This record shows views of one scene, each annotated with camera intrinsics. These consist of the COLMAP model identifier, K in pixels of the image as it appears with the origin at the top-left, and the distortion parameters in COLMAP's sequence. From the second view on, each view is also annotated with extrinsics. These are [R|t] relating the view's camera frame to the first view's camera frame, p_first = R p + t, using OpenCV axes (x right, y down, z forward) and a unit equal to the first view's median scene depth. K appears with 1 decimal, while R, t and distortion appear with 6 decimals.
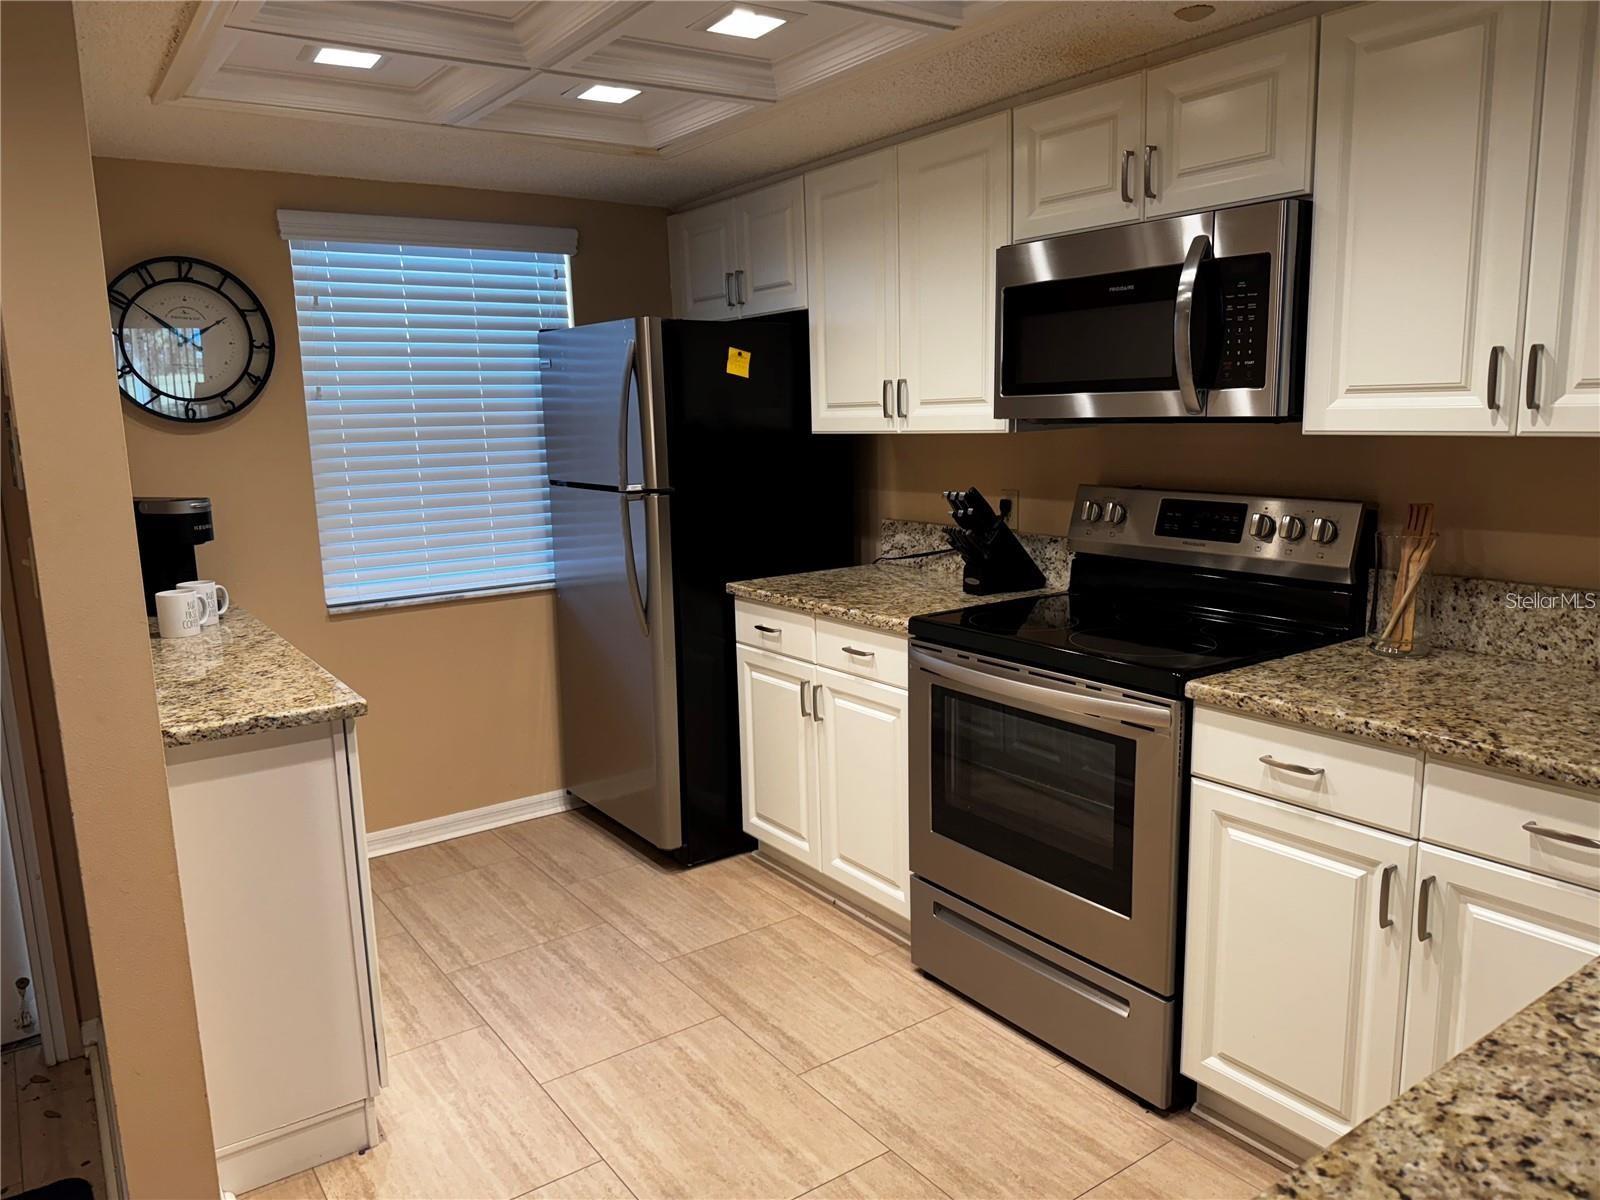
lens RADIAL K [[1128.1, 0, 795.6], [0, 1128.1, 603.8], [0, 0, 1]] dist [0.044454, -0.075742]
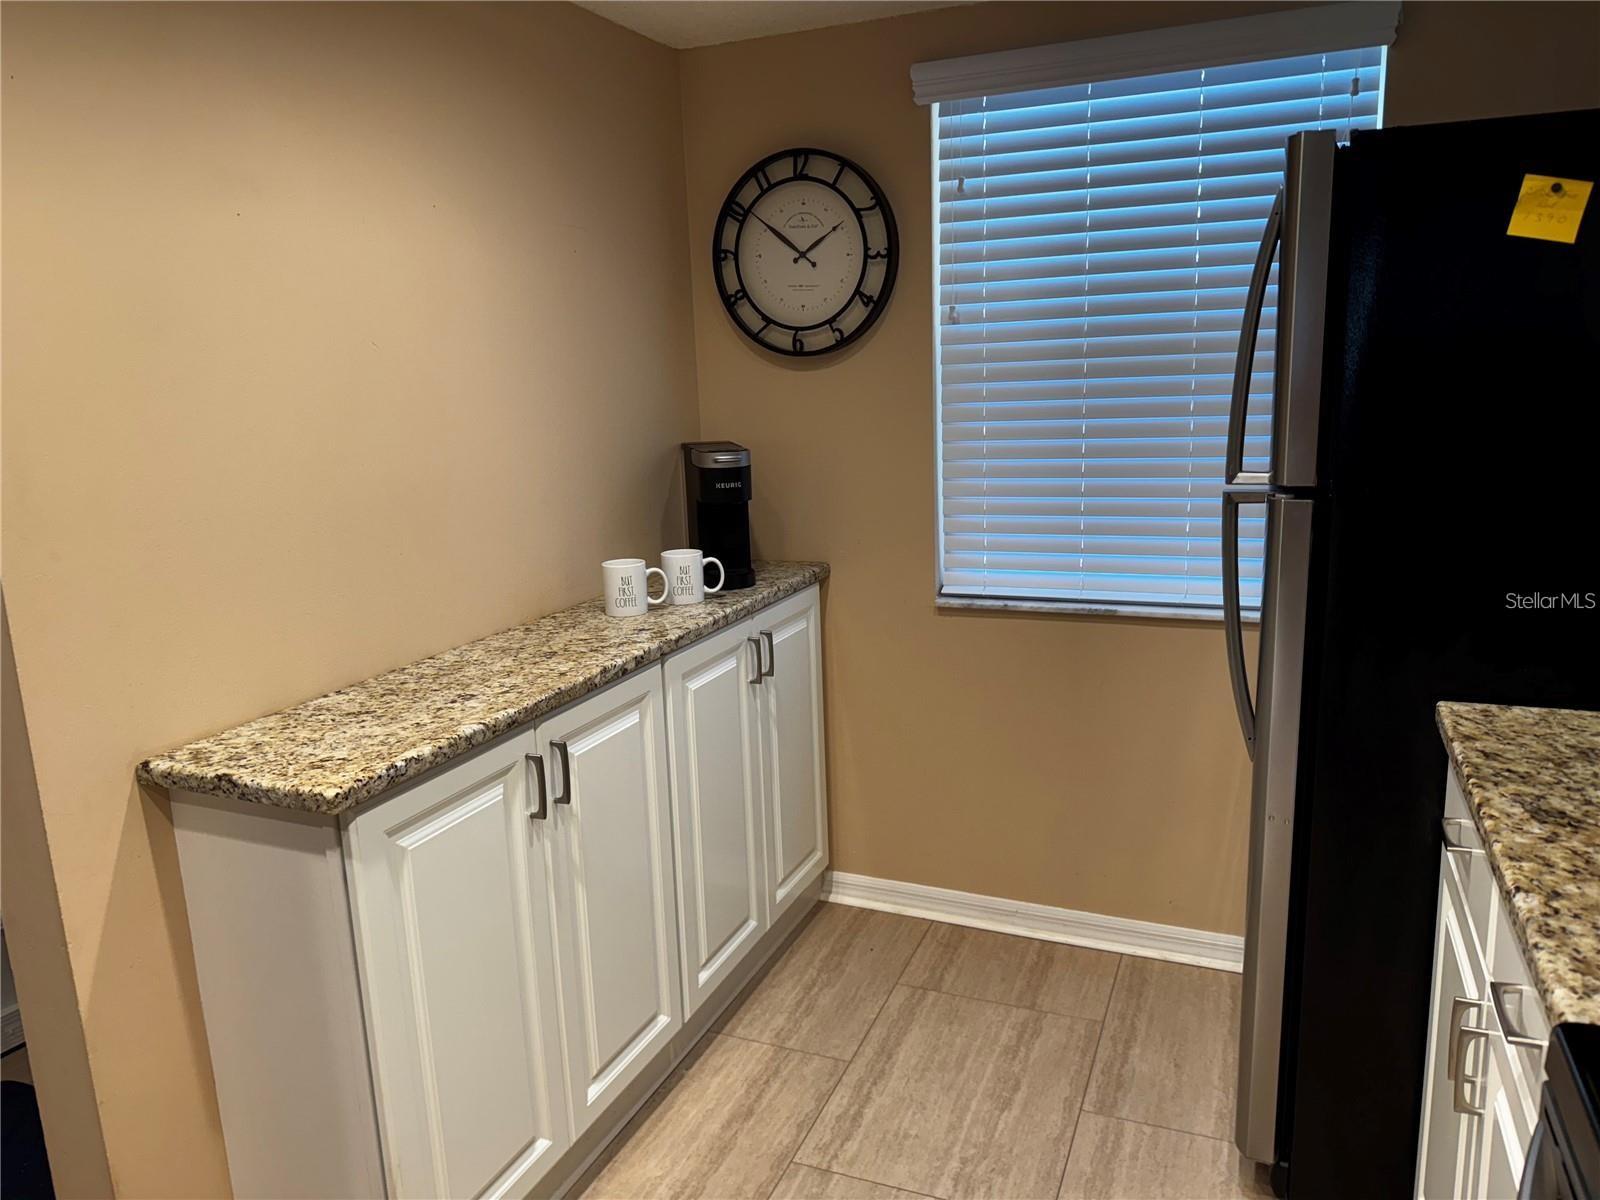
lens RADIAL K [[1128.1, 0, 800.7], [0, 1128.1, 602.2], [0, 0, 1]] dist [0.044454, -0.075742]
pose [[0.533577, 0.177815, -0.826848, 0.182551], [-0.123212, 0.983562, 0.132006, -0.089794], [0.836728, 0.031443, 0.546715, 0.543119]]
